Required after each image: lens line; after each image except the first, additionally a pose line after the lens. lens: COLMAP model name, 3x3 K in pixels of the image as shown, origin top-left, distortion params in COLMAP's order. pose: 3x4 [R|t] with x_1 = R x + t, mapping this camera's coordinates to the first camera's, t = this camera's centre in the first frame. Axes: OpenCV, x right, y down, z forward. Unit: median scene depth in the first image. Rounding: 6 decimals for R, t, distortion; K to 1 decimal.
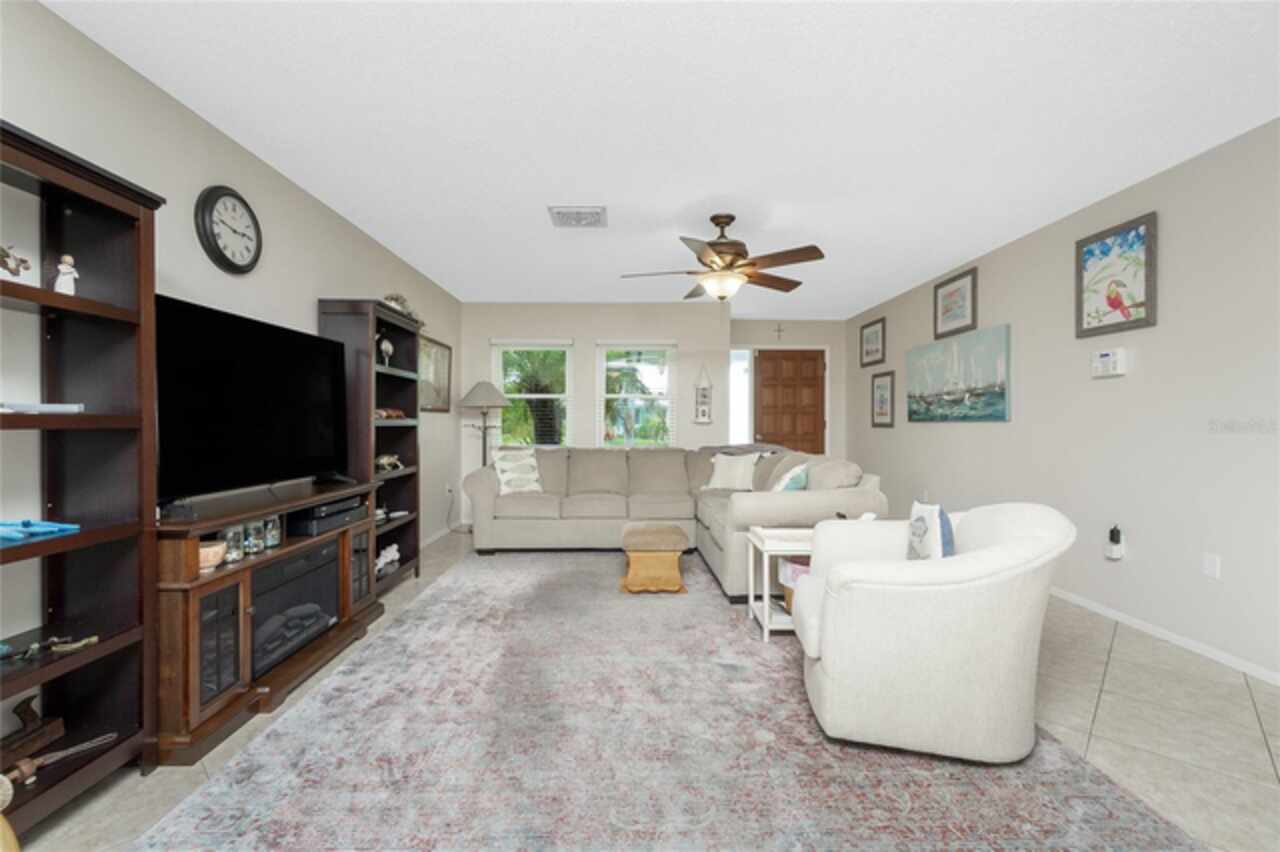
lens RADIAL K [[546.8, 0, 643.0], [0, 546.8, 427.5], [0, 0, 1]] dist [-0.006809, 0.001733]
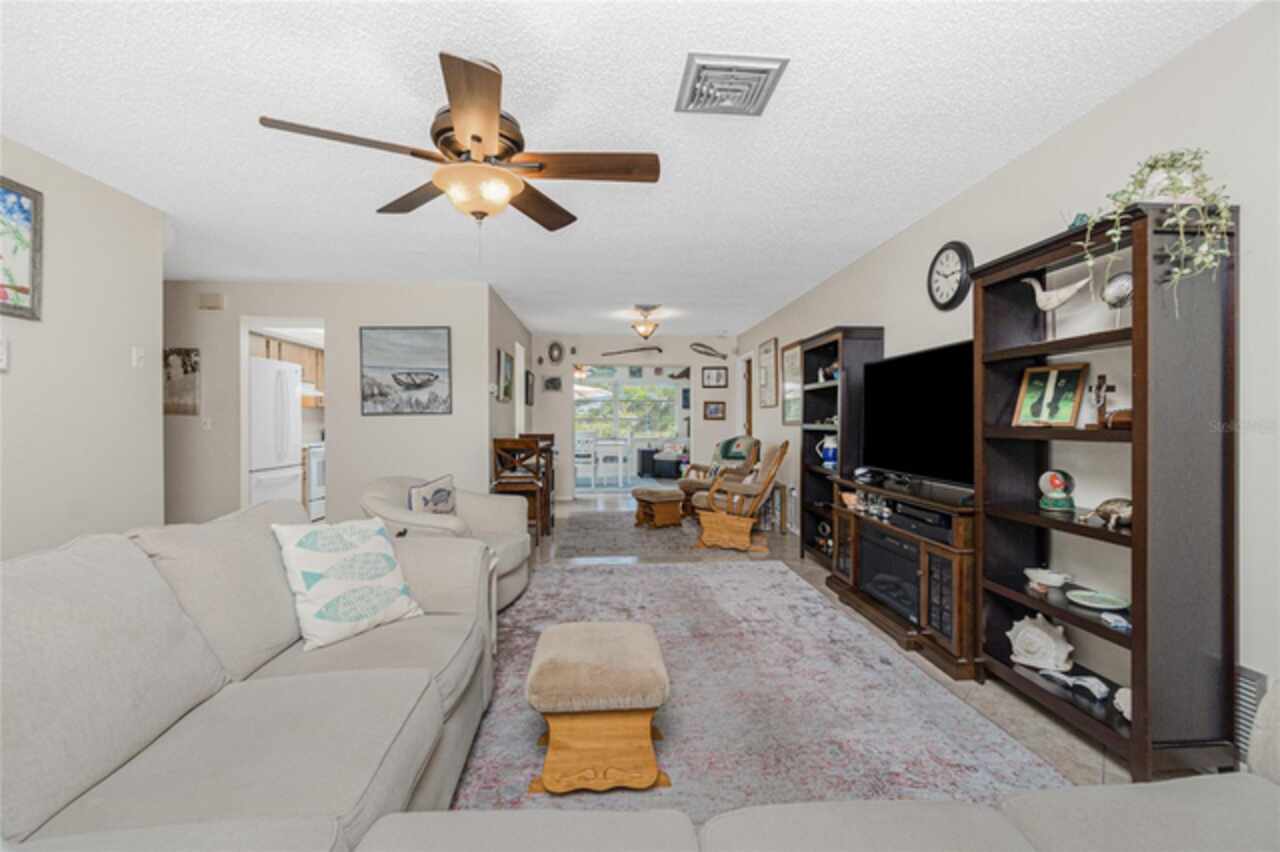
lens RADIAL K [[546.8, 0, 639.2], [0, 546.8, 421.9], [0, 0, 1]] dist [-0.006809, 0.001733]
pose [[-0.999403, -0.000495, -0.034559, -0.001606], [-0.000864, 0.999943, 0.010653, -0.028184], [0.034552, 0.010677, -0.999346, 1.577775]]
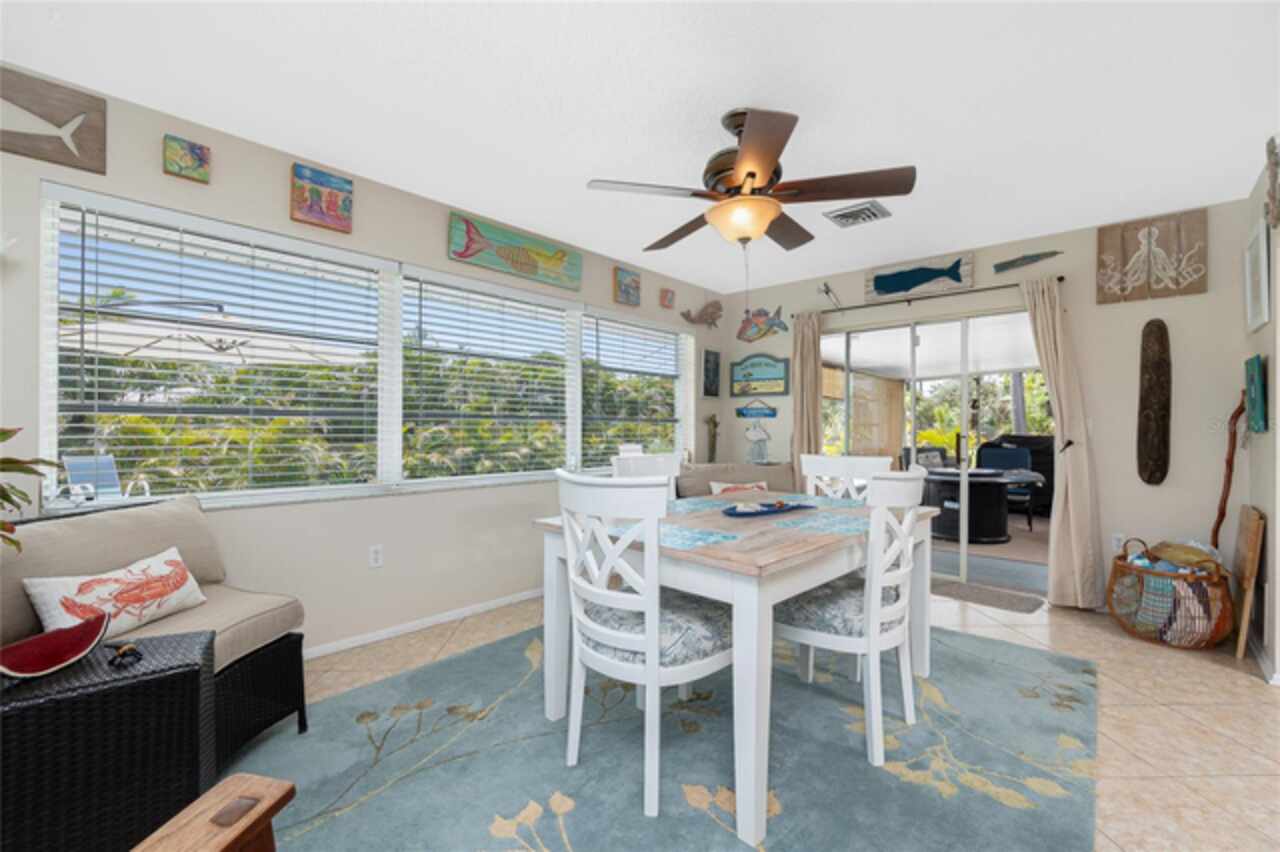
lens RADIAL K [[546.8, 0, 639.7], [0, 546.8, 434.3], [0, 0, 1]] dist [-0.006809, 0.001733]
pose [[-0.697362, -0.001292, -0.716717, 0.781454], [-0.016483, 0.999763, 0.014236, 0.013298], [0.716529, 0.021741, -0.697218, -0.868841]]
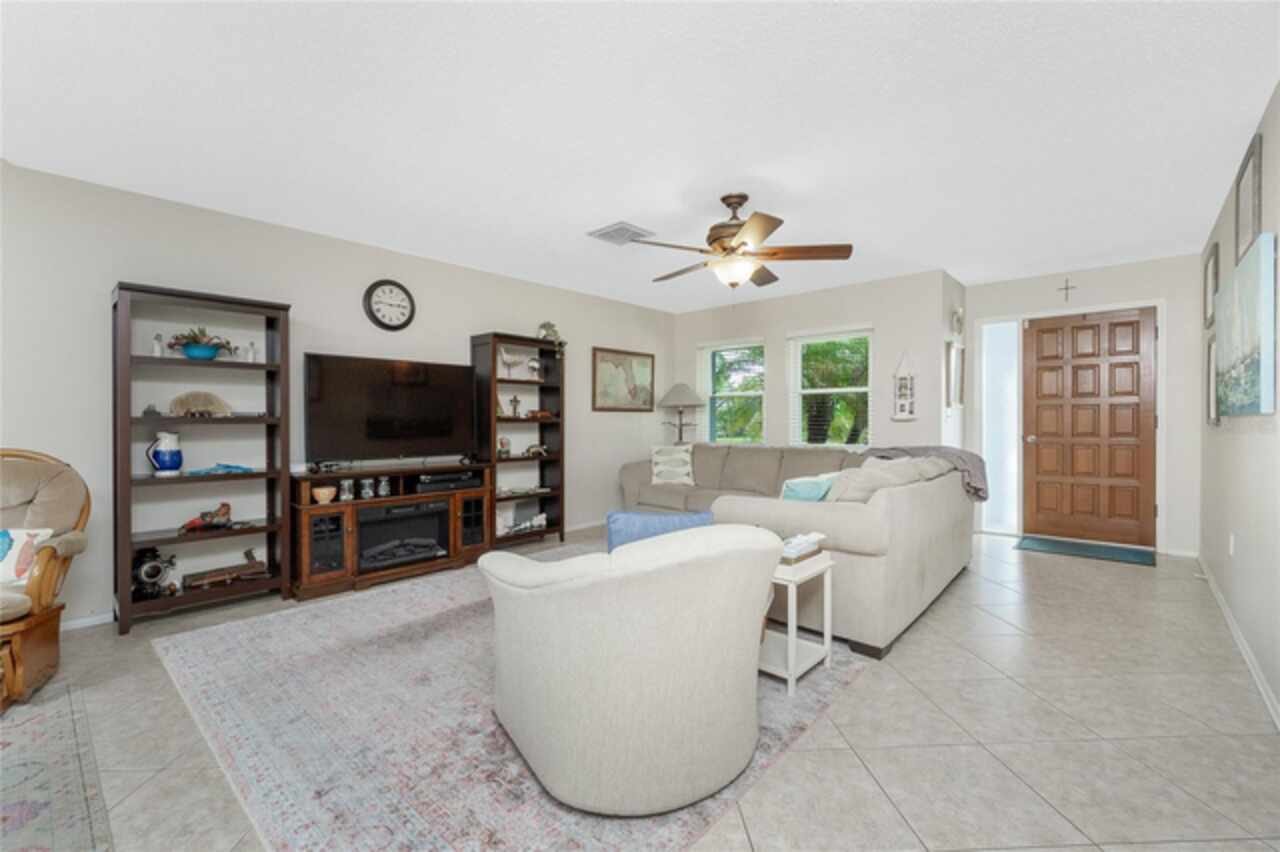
lens RADIAL K [[546.8, 0, 649.2], [0, 546.8, 442.6], [0, 0, 1]] dist [-0.006809, 0.001733]
pose [[0.730357, 0.024415, -0.682629, 0.673552], [-0.001577, 0.999419, 0.034058, -0.002592], [0.683064, -0.023798, 0.729971, 0.226701]]
